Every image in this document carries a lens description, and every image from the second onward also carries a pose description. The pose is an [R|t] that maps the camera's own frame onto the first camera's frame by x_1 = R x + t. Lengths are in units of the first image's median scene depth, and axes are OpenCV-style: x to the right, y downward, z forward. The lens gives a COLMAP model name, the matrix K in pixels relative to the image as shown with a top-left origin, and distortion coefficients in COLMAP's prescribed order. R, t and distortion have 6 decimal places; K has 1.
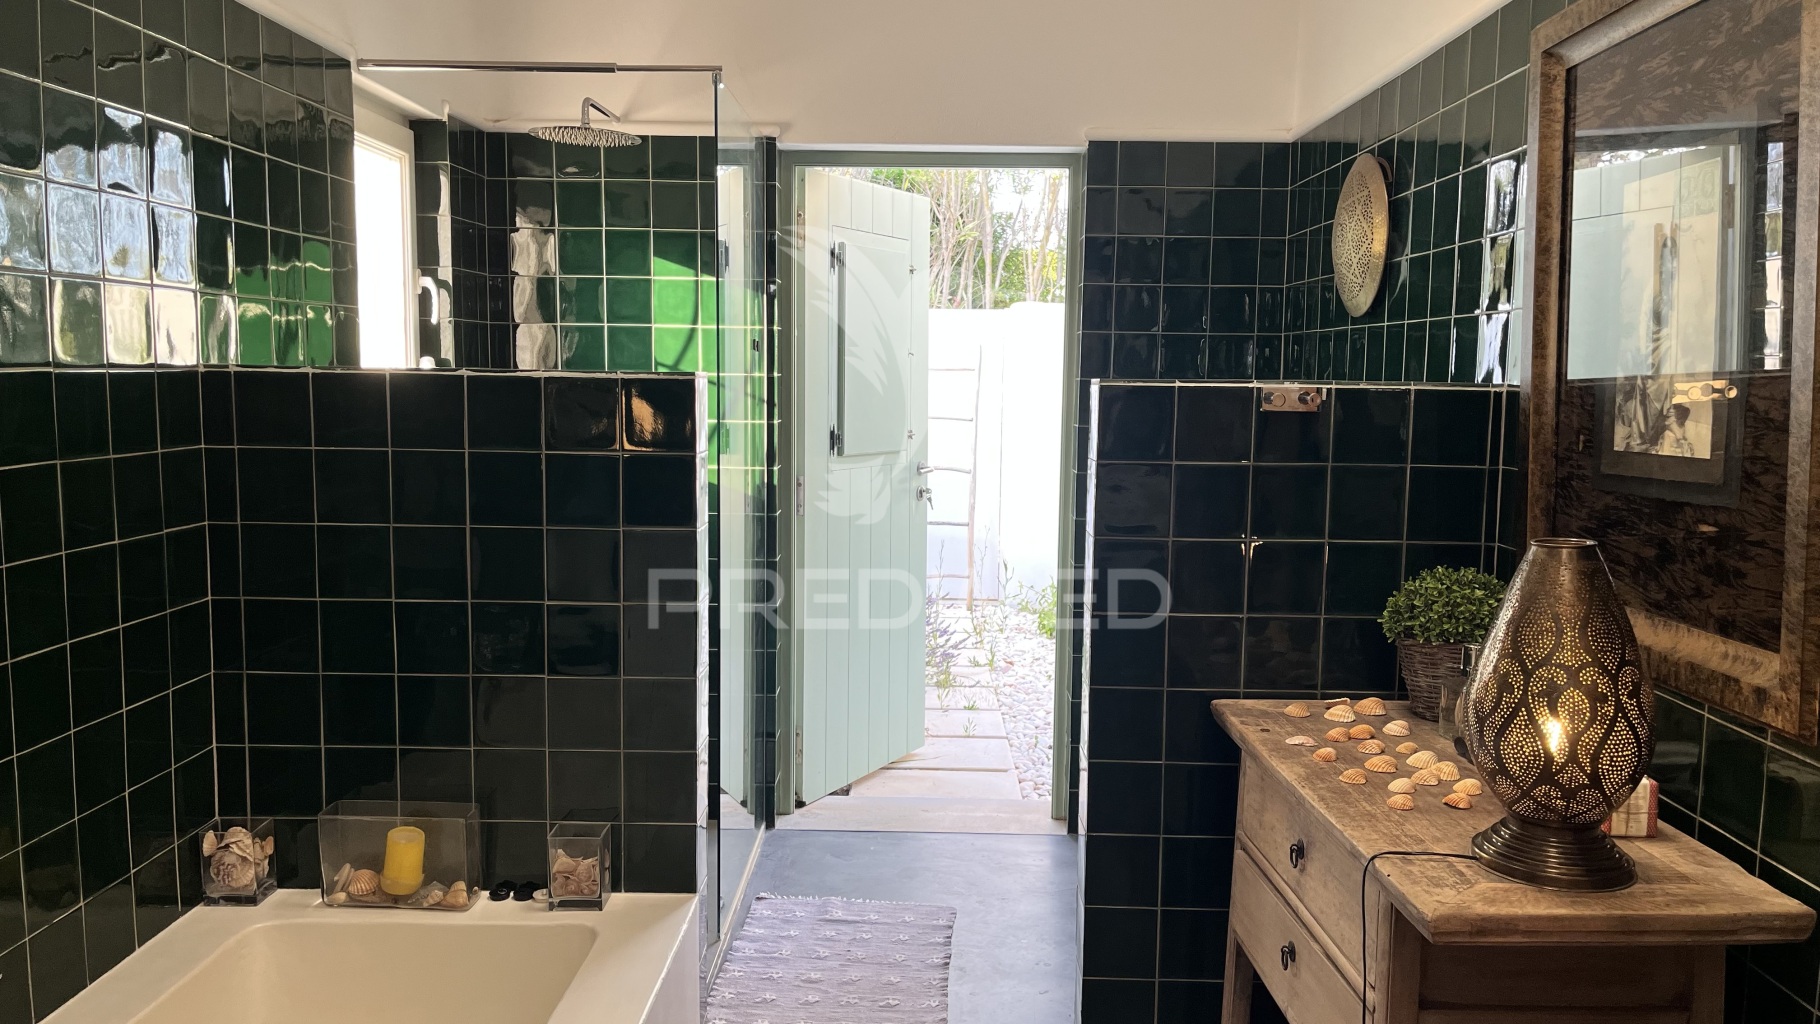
lens RADIAL K [[1384.1, 0, 903.6], [0, 1384.1, 512.5], [0, 0, 1]] dist [0.031073, -0.032427]
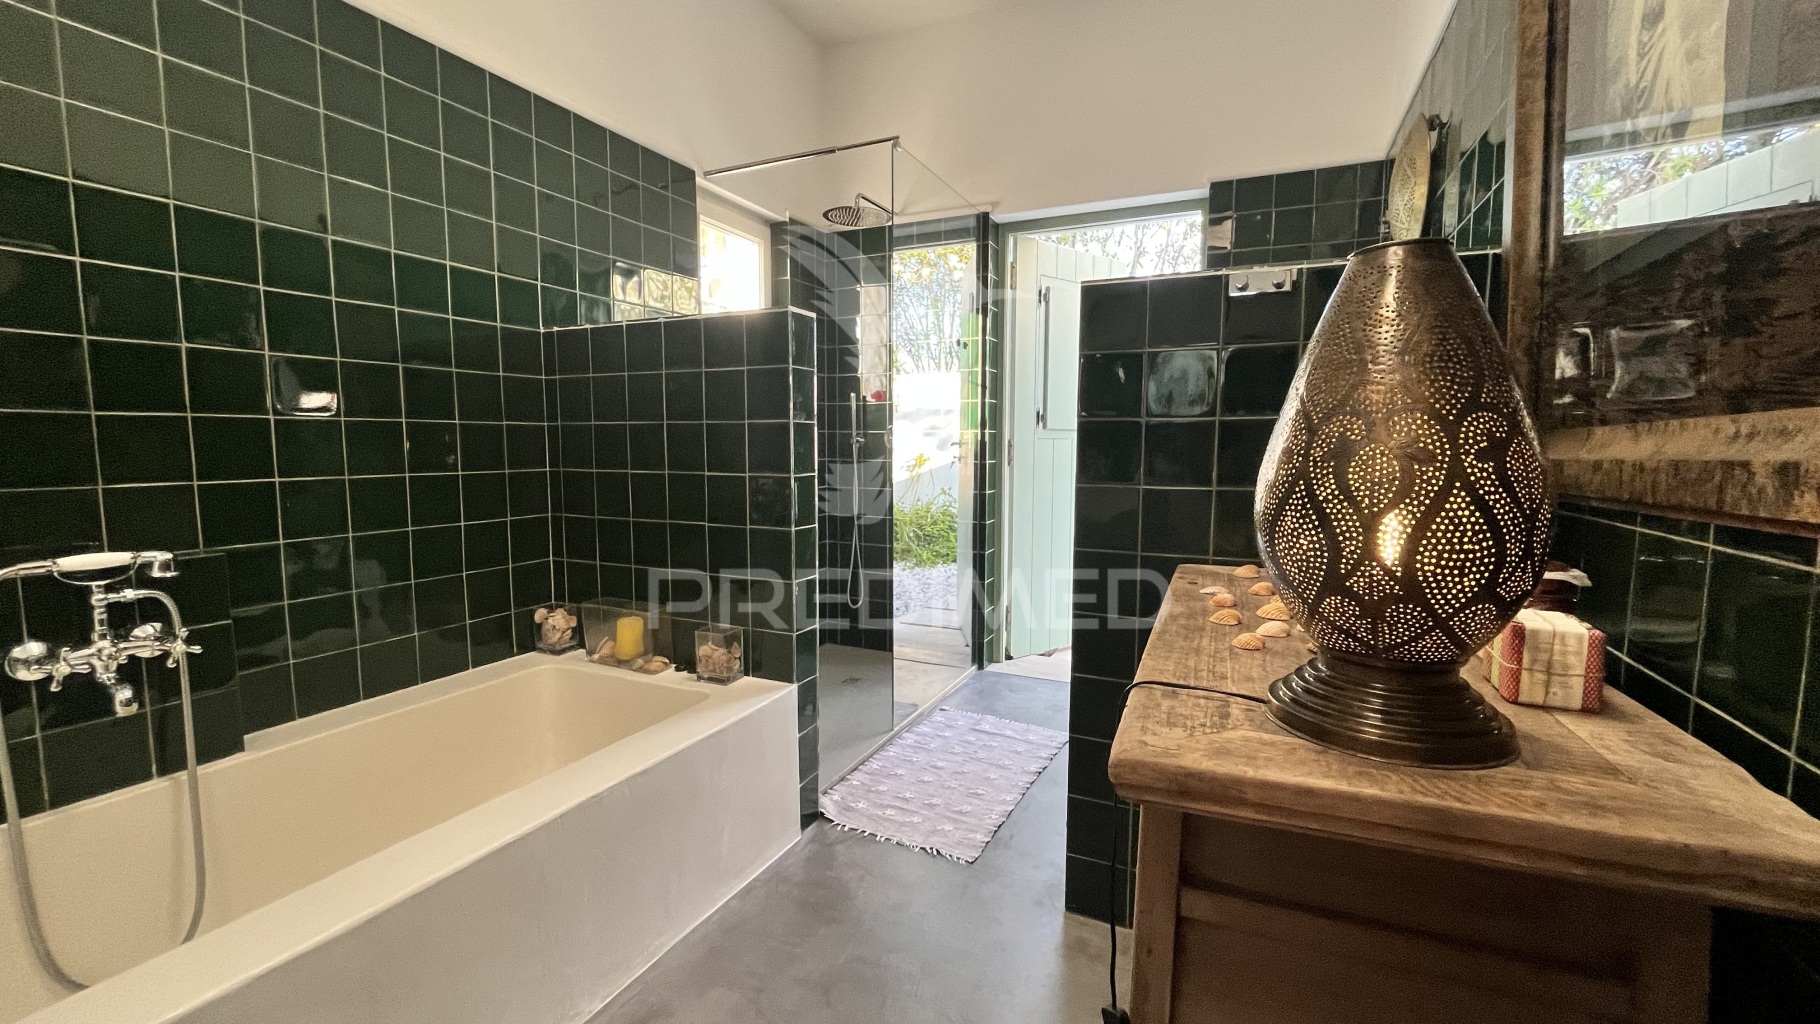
lens RADIAL K [[735.5, 0, 914.5], [0, 735.5, 508.7], [0, 0, 1]] dist [-0.007012, 0.001717]
pose [[0.913035, 0.026057, -0.407049, 0.373381], [-0.033807, 0.999358, -0.011859, 0.147110], [0.406479, 0.024589, 0.913329, 0.528423]]
